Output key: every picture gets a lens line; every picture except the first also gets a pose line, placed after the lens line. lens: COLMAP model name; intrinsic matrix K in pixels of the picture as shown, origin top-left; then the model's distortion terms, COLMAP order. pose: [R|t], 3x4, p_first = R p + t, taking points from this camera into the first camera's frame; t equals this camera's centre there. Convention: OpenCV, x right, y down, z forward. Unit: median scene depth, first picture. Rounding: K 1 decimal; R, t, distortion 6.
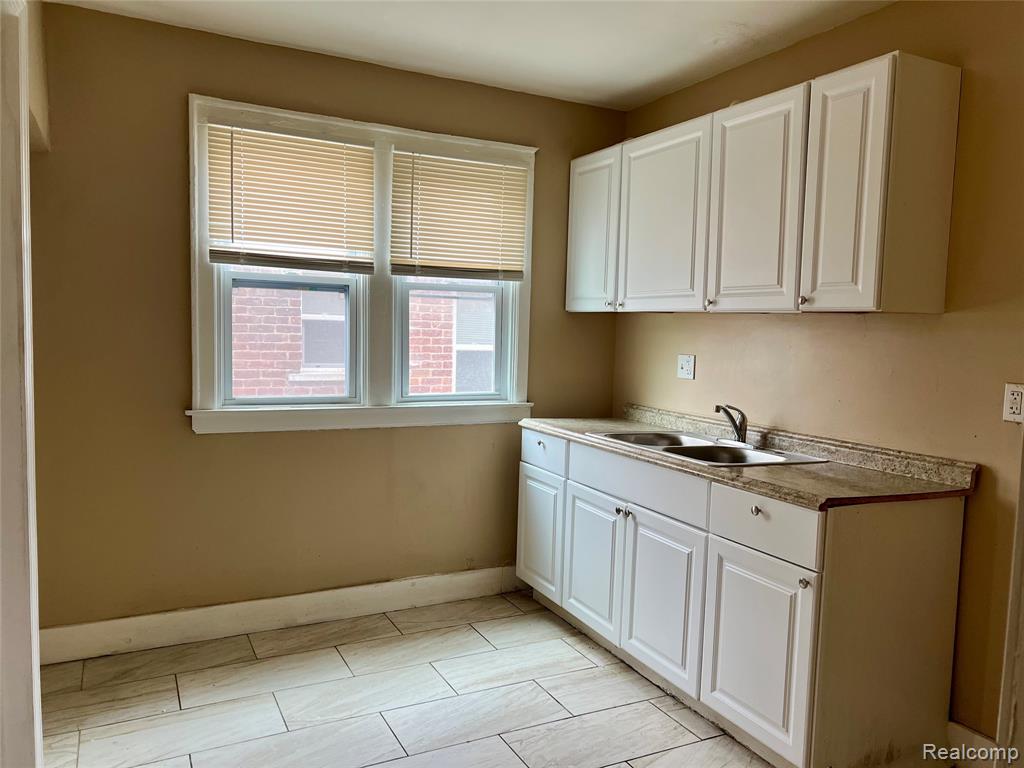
lens RADIAL K [[768.4, 0, 514.1], [0, 768.4, 387.6], [0, 0, 1]] dist [0.056326, -0.008290]
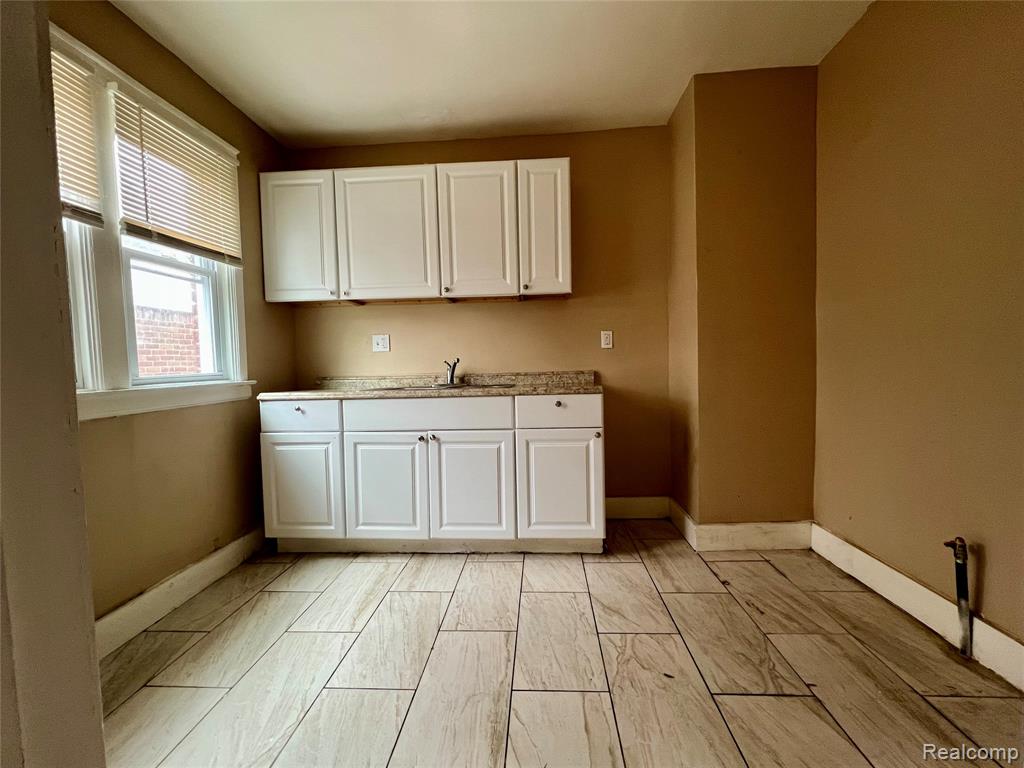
lens RADIAL K [[449.3, 0, 510.2], [0, 449.3, 381.9], [0, 0, 1]] dist [0.001286, 0.000225]
pose [[0.513848, -0.079130, 0.854224, -0.385049], [0.107650, 0.993814, 0.027305, 0.049351], [-0.851100, 0.077926, 0.519187, 0.394150]]
